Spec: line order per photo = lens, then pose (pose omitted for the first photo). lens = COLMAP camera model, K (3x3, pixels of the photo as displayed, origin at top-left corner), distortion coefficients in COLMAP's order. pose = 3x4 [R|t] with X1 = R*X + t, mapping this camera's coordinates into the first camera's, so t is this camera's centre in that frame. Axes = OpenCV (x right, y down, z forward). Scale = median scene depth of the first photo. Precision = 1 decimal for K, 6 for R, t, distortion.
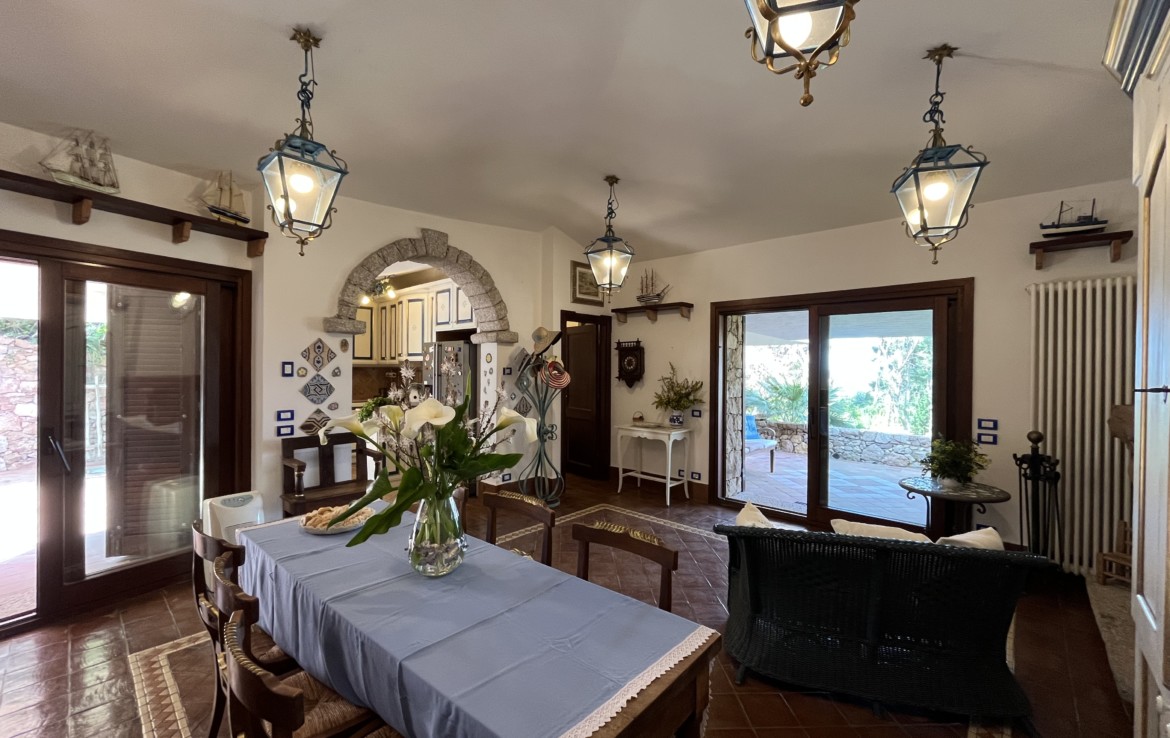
lens RADIAL K [[473.8, 0, 586.4], [0, 473.8, 369.5], [0, 0, 1]] dist [-0.001165, -0.000639]
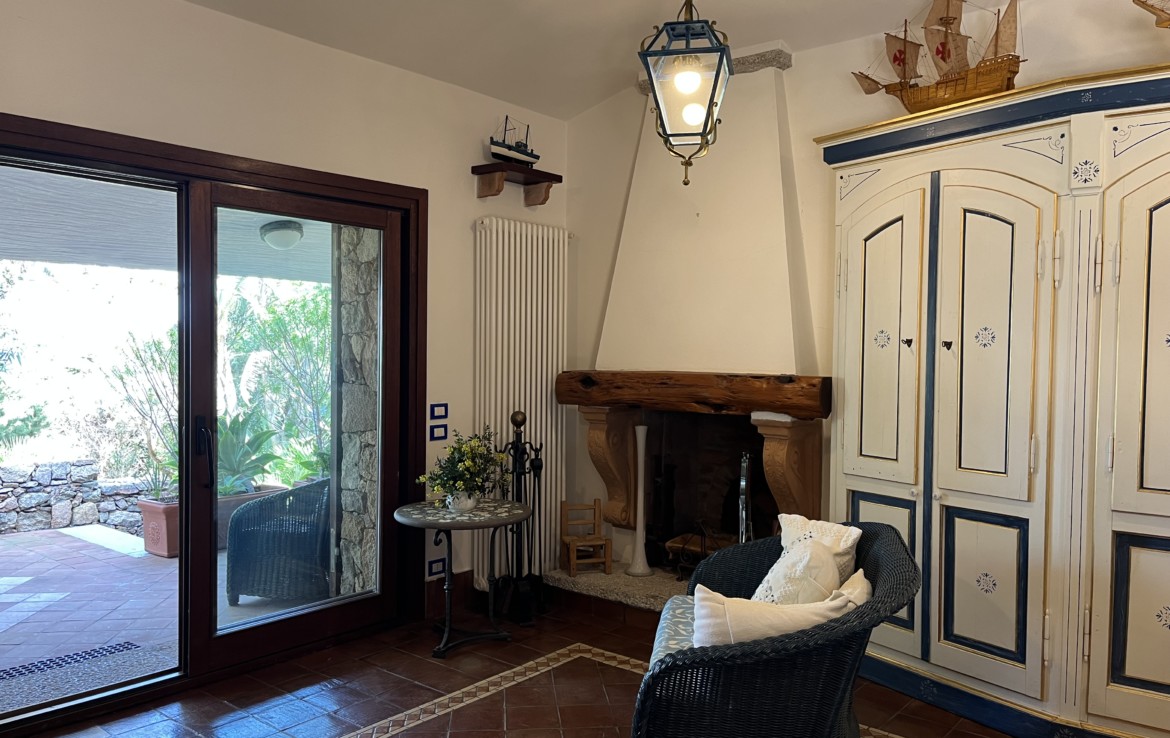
lens RADIAL K [[886.3, 0, 581.6], [0, 886.3, 368.0], [0, 0, 1]] dist [0.042106, -0.042085]
pose [[-0.050228, -0.036325, 0.998077, -0.322390], [-0.004861, 0.999335, 0.036126, 0.004834], [-0.998726, -0.003037, -0.050371, 0.636529]]
